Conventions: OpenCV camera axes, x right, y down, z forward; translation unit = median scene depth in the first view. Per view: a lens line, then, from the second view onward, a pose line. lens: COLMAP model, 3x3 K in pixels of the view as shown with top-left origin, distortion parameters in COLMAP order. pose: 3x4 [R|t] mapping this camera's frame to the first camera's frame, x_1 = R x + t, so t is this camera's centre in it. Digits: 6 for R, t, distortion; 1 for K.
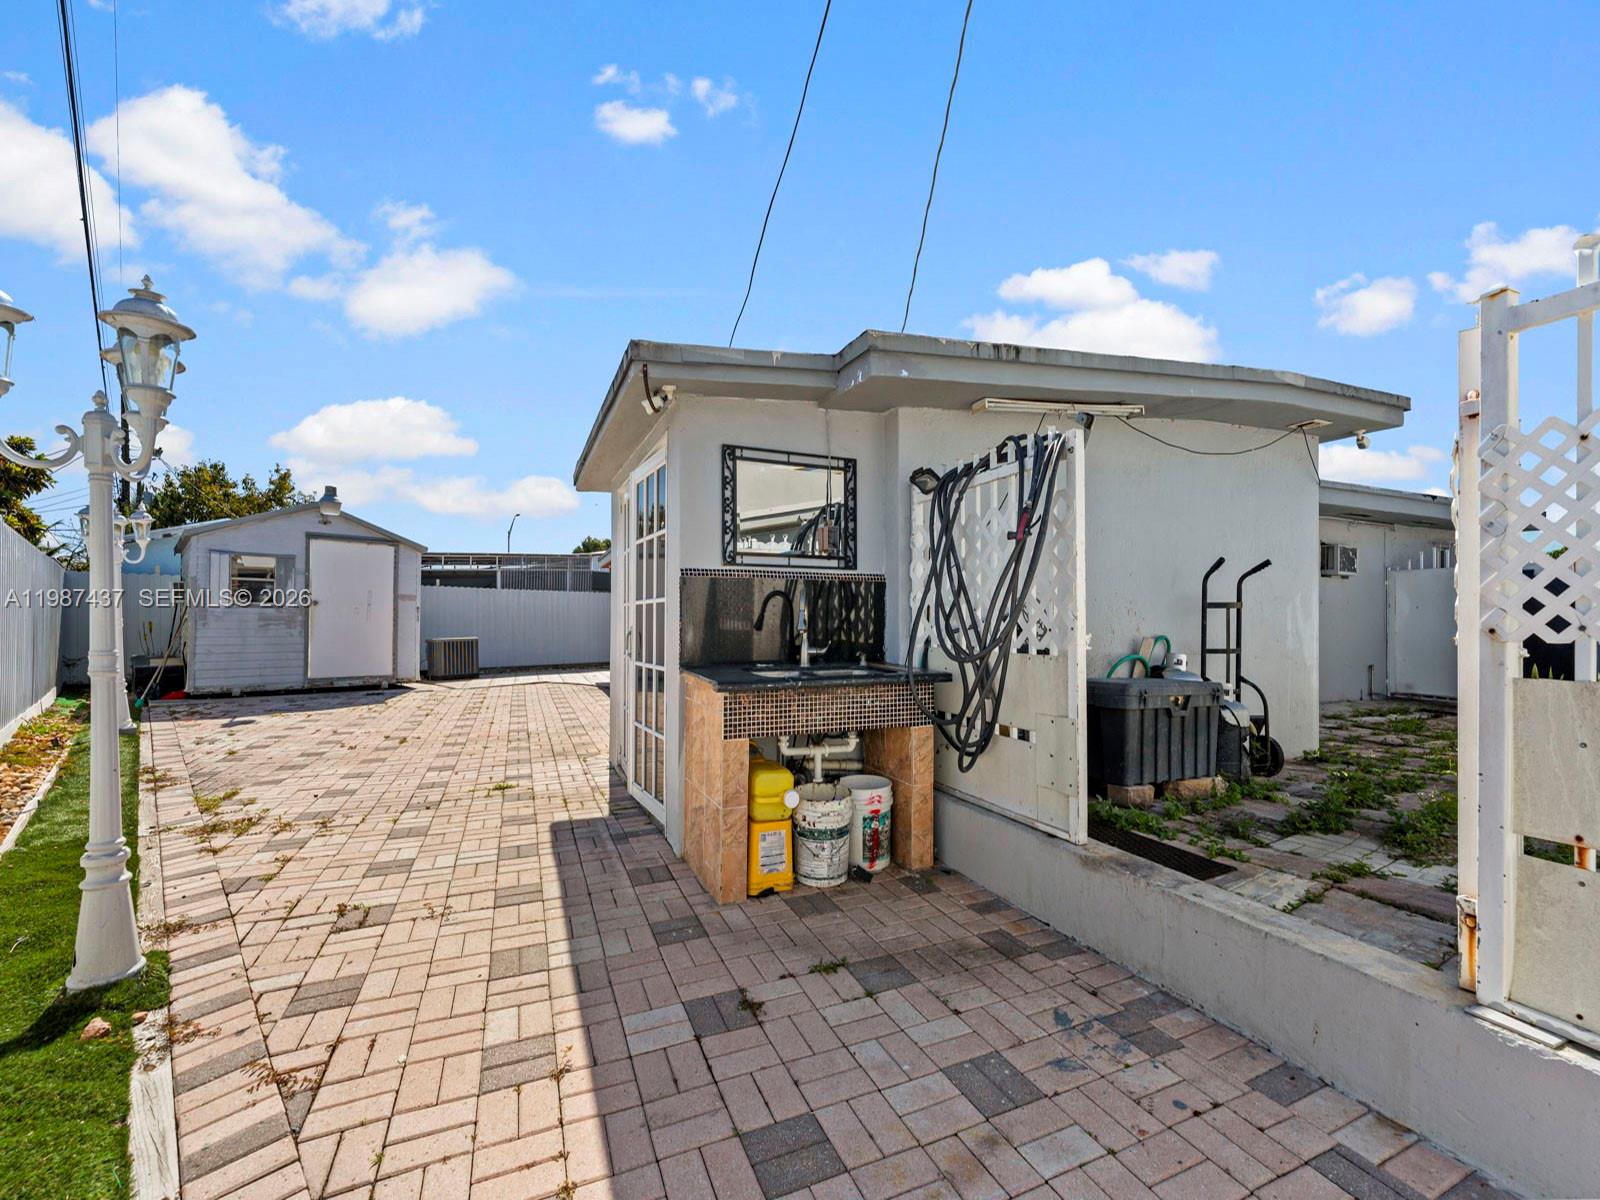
lens RADIAL K [[652.6, 0, 794.7], [0, 652.6, 610.3], [0, 0, 1]] dist [-0.002164, -0.000418]
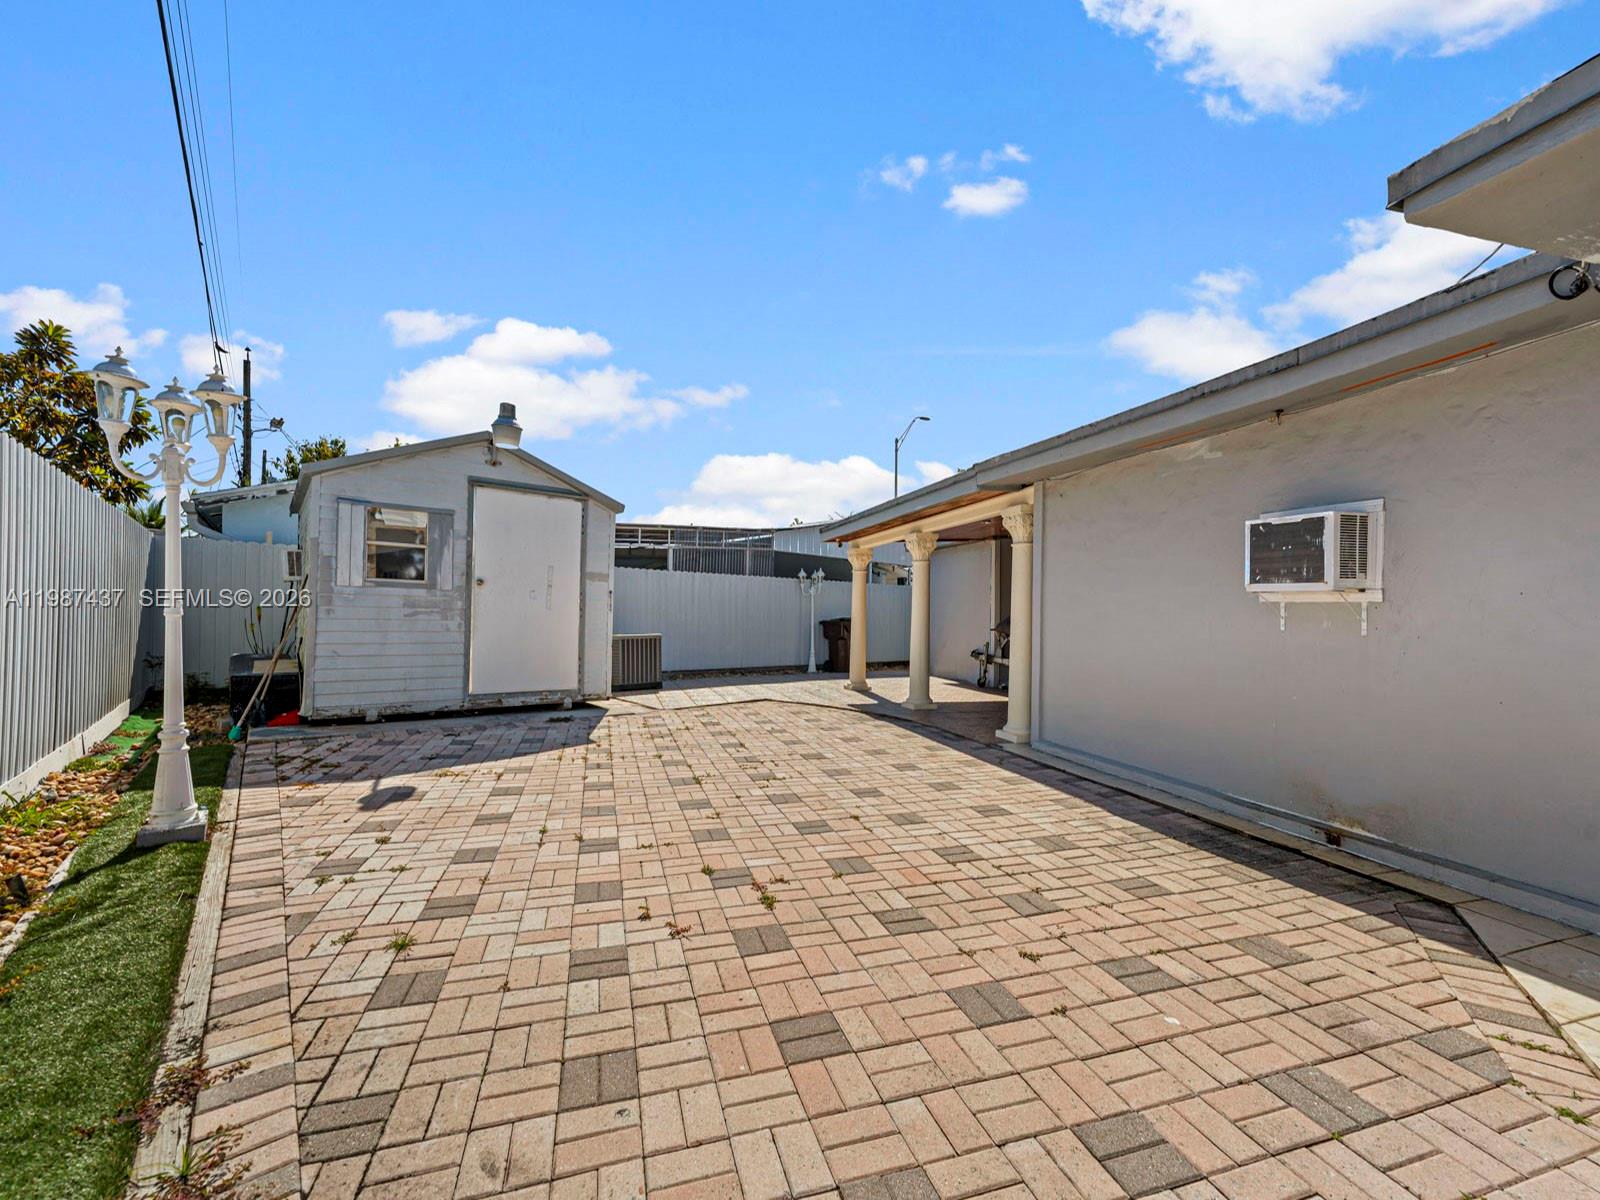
lens RADIAL K [[652.5, 0, 795.9], [0, 652.5, 604.3], [0, 0, 1]] dist [-0.000491, 0.000213]
pose [[0.994104, 0.012892, -0.107660, -0.341854], [-0.012838, 0.999917, 0.001195, 0.006765], [0.107667, 0.000194, 0.994187, 0.369514]]
